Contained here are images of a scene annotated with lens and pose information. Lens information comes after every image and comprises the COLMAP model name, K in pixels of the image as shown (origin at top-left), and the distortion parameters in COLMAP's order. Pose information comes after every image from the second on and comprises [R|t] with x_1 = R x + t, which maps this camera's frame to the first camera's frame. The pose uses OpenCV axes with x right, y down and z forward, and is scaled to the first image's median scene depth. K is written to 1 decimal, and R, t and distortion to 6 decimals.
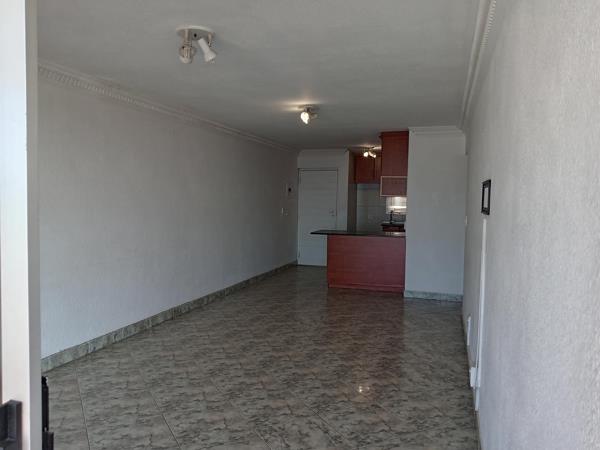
lens RADIAL K [[483.8, 0, 298.1], [0, 483.8, 225.6], [0, 0, 1]] dist [0.062343, -0.109644]
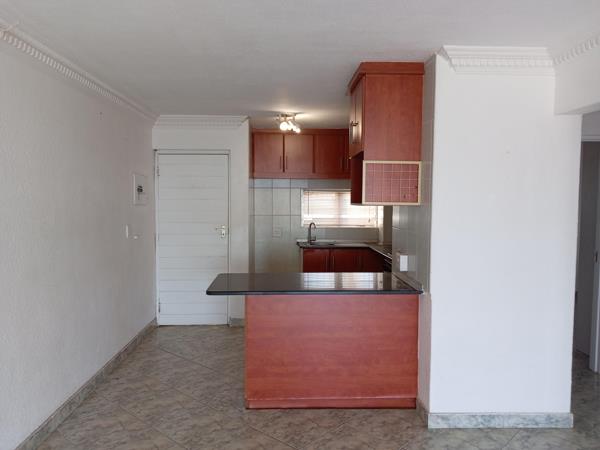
lens RADIAL K [[483.8, 0, 296.7], [0, 483.8, 223.1], [0, 0, 1]] dist [0.062343, -0.109644]
pose [[0.944684, -0.024928, 0.327032, -0.029343], [0.025137, 0.999678, 0.003589, -0.034771], [-0.327016, 0.004831, 0.945006, 0.443912]]
